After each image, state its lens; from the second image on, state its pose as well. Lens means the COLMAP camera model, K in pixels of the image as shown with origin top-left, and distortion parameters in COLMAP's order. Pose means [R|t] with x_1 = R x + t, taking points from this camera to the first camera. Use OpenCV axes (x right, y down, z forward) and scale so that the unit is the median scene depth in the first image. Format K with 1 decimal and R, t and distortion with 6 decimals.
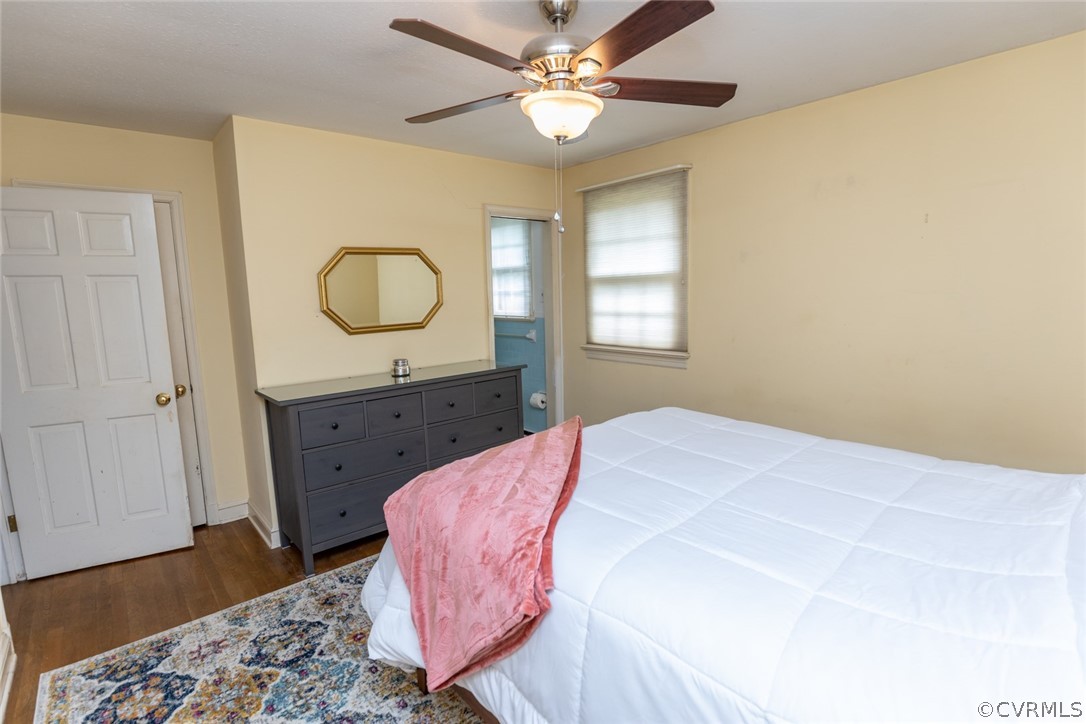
lens RADIAL K [[523.3, 0, 544.0], [0, 523.3, 365.9], [0, 0, 1]] dist [-0.030214, 0.004787]
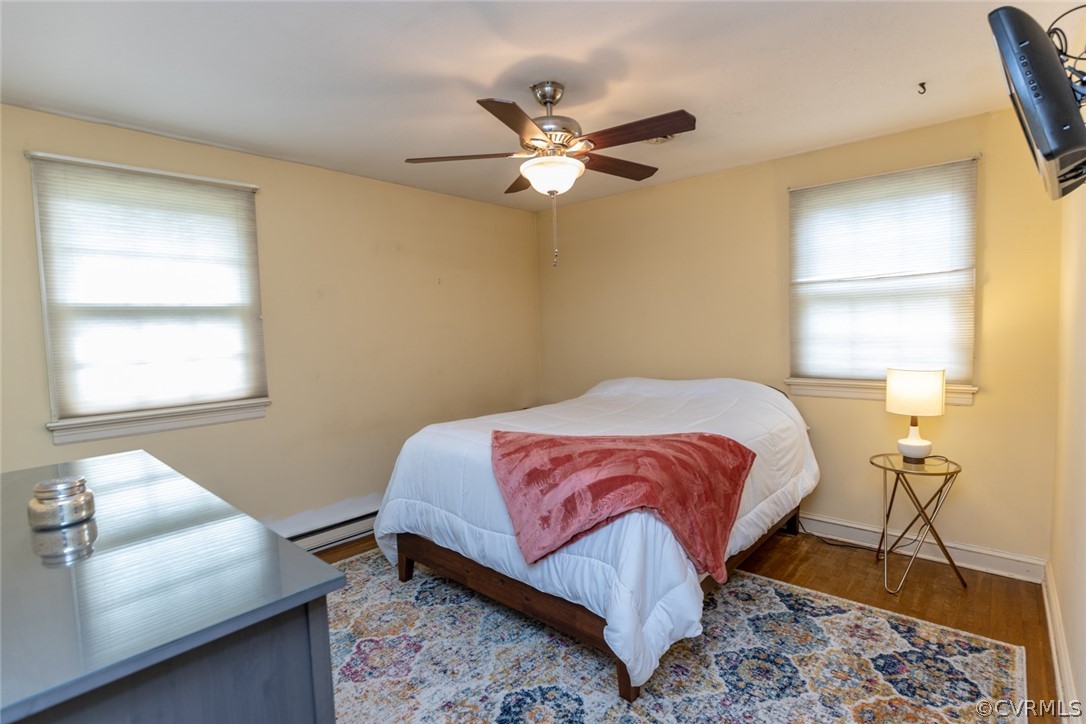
lens RADIAL K [[523.3, 0, 543.6], [0, 523.3, 359.3], [0, 0, 1]] dist [-0.030214, 0.004787]
pose [[-0.136989, -0.031987, 0.990056, -0.642954], [0.166200, 0.984568, 0.054806, -0.058347], [-0.976530, 0.172055, -0.129559, 0.645770]]
